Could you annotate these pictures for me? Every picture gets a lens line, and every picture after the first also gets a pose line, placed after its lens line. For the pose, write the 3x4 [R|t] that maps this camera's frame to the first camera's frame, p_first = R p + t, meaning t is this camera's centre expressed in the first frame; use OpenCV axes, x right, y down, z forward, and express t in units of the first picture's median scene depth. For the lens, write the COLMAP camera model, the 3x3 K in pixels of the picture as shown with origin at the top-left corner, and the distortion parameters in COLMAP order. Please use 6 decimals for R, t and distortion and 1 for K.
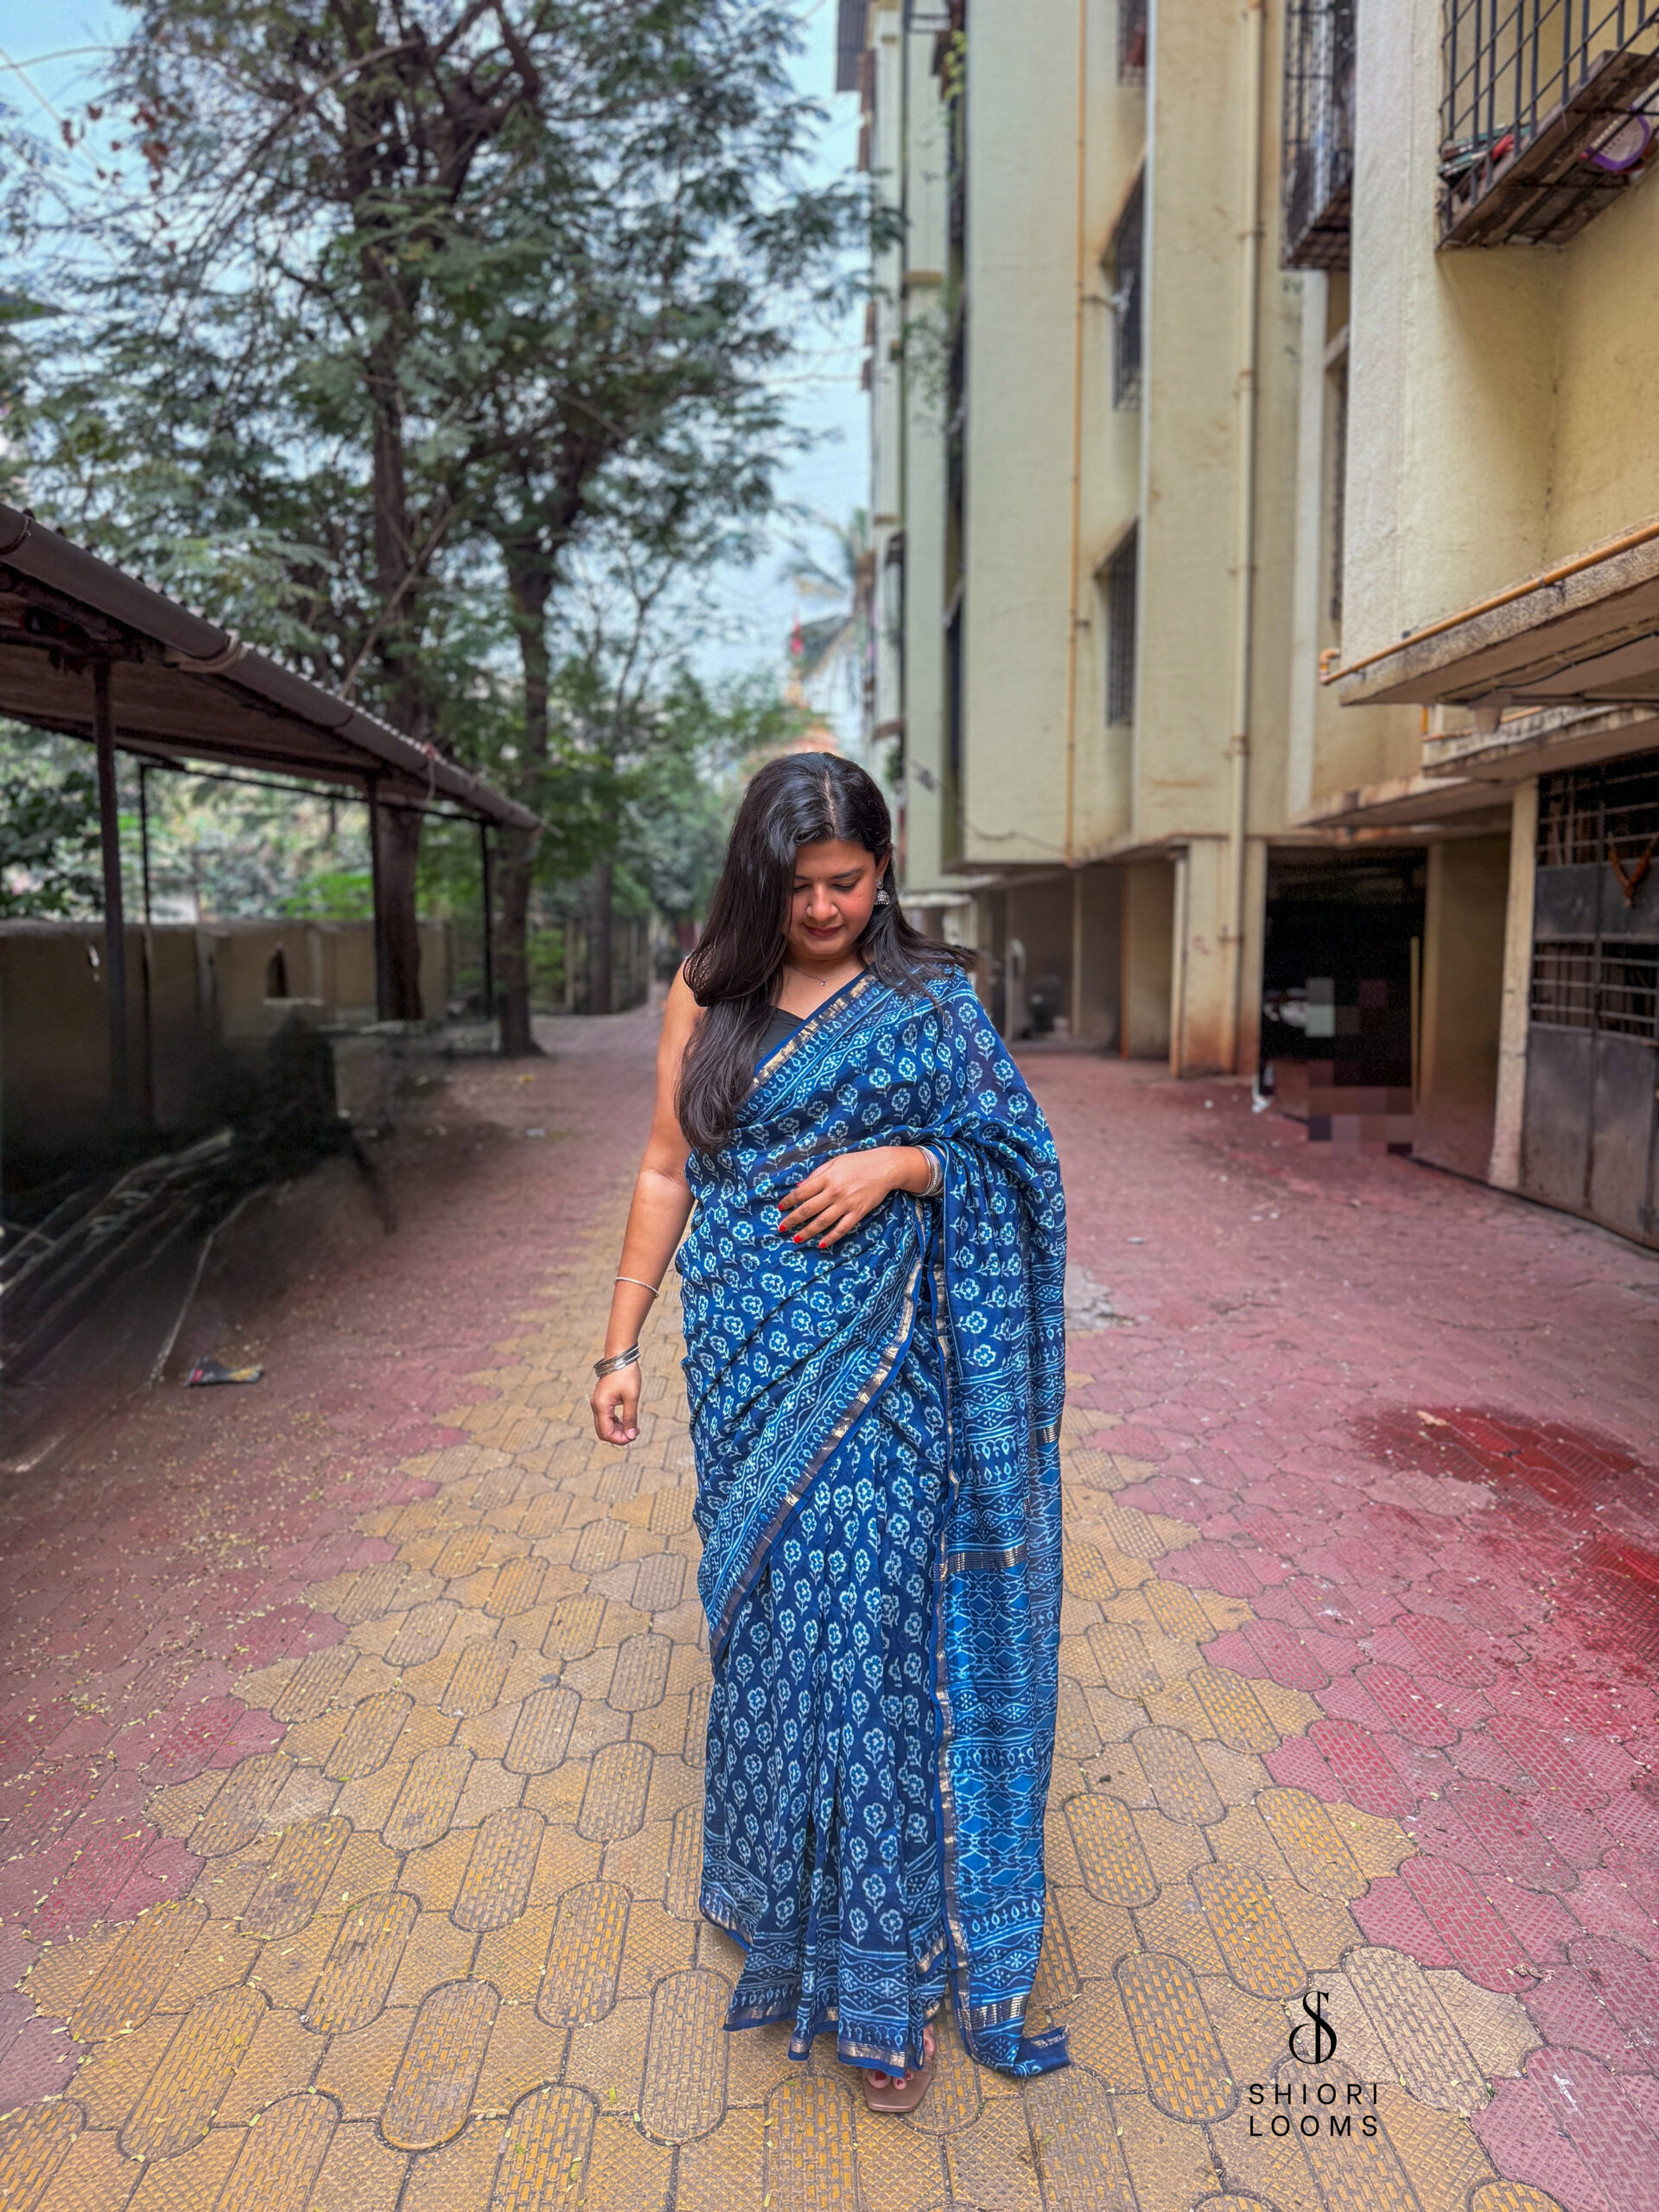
lens RADIAL K [[1546.8, 0, 833.8], [0, 1546.8, 1109.0], [0, 0, 1]] dist [0.004791, -0.005212]
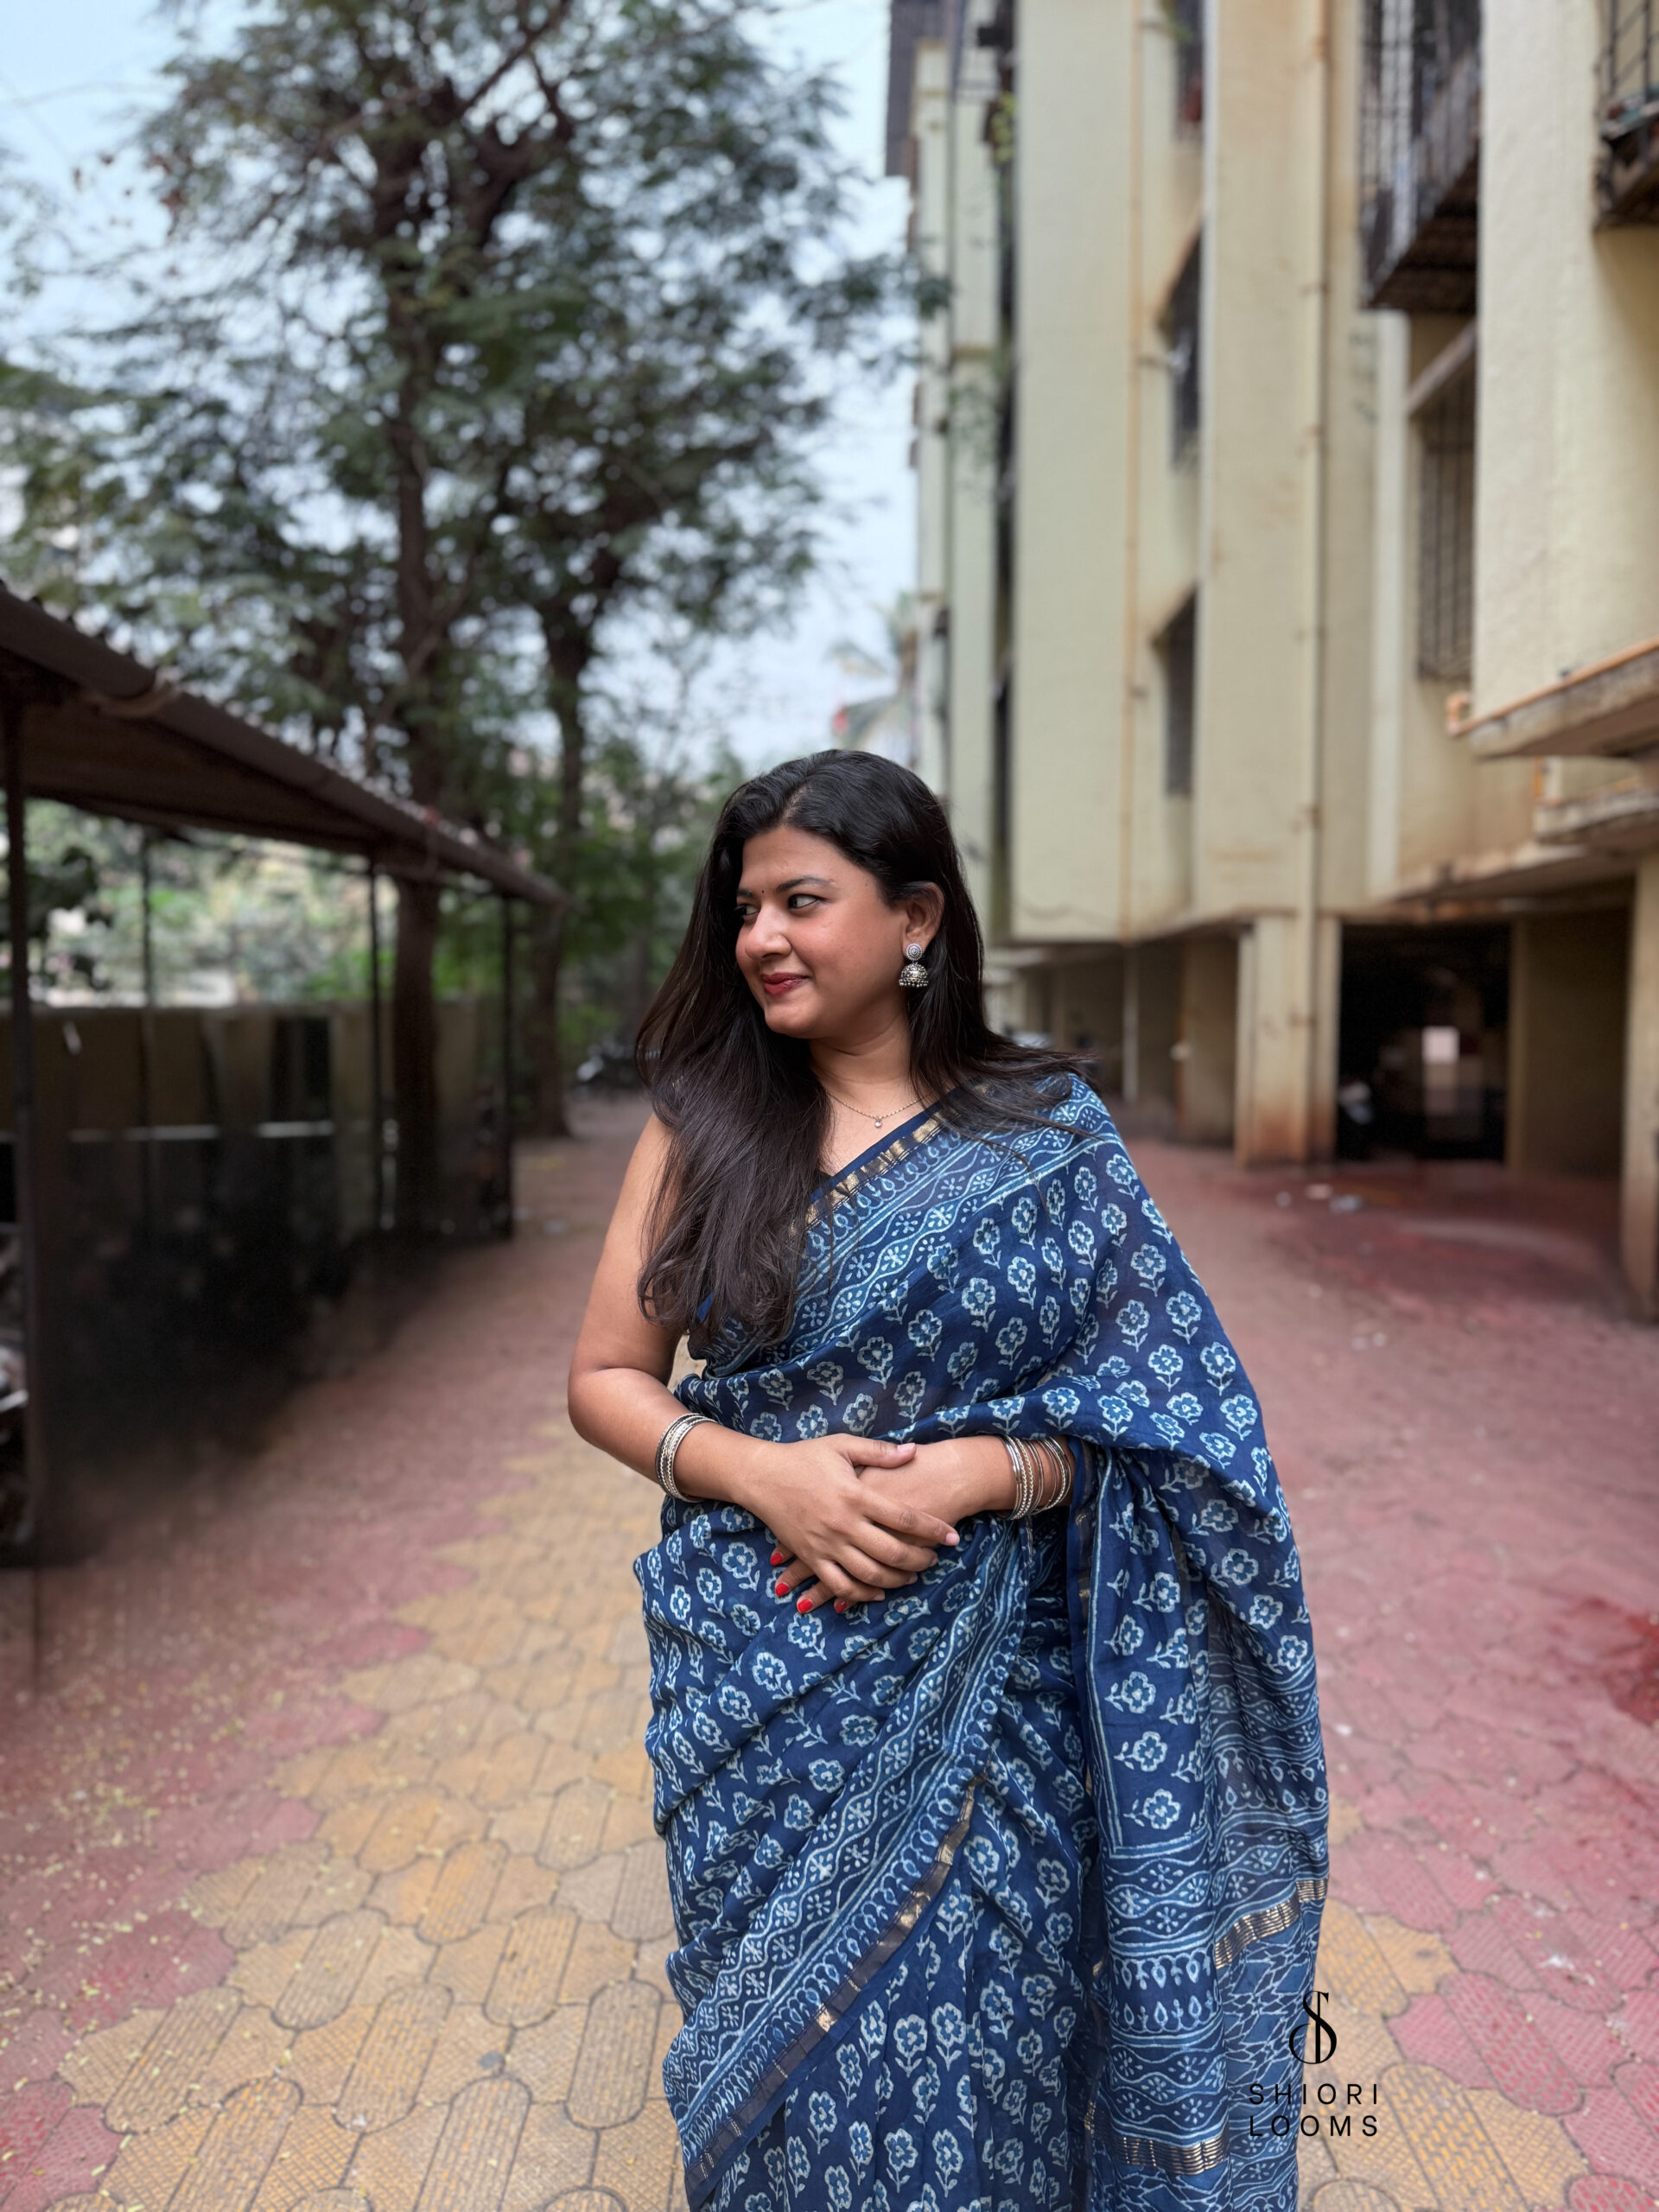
lens RADIAL K [[1546.8, 0, 793.3], [0, 1546.8, 1099.0], [0, 0, 1]] dist [0.004791, -0.005212]
pose [[0.998629, 0.005589, -0.052056, -0.002224], [-0.008397, 0.998512, -0.053882, -0.016721], [0.051678, 0.054245, 0.997189, 0.094263]]
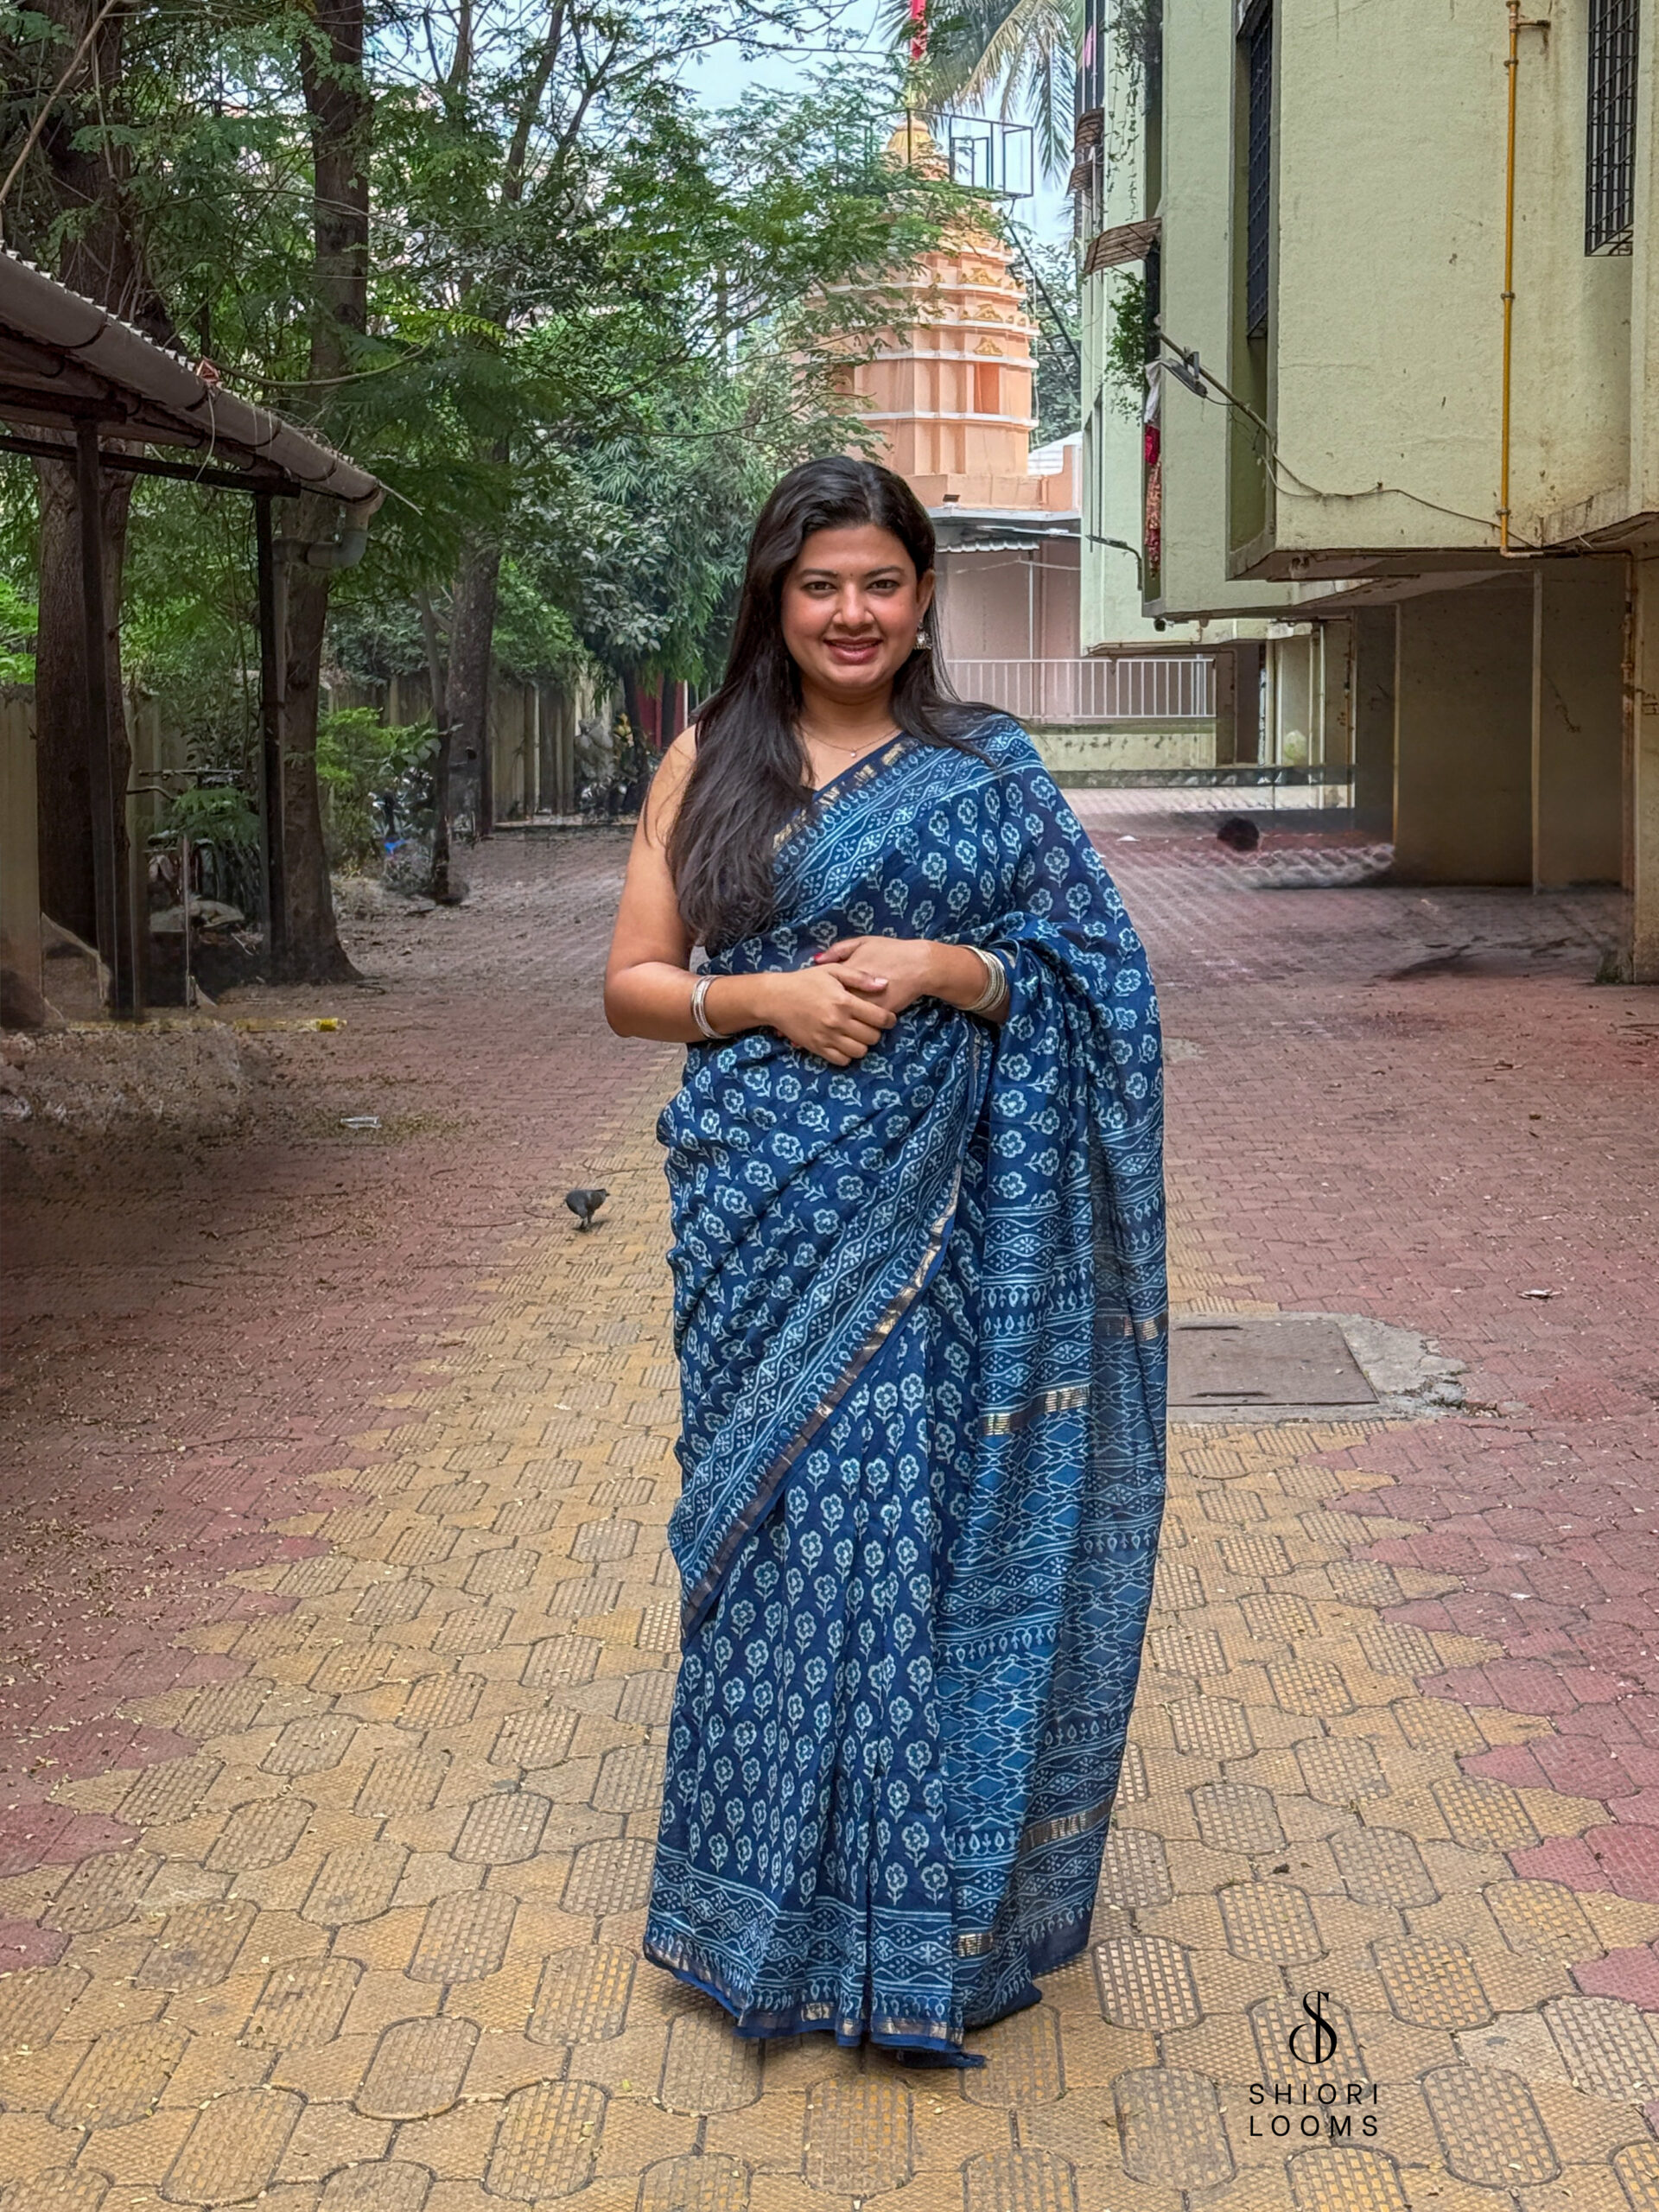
lens RADIAL K [[3812.8, 0, 920.0], [0, 3812.8, 1114.7], [0, 0, 1]] dist [-0.002289, 0.000000]
pose [[0.999631, -0.004333, -0.026824, 0.019953], [0.004143, 0.999966, -0.007167, 0.028161], [0.026855, 0.007053, 0.999614, -0.259846]]
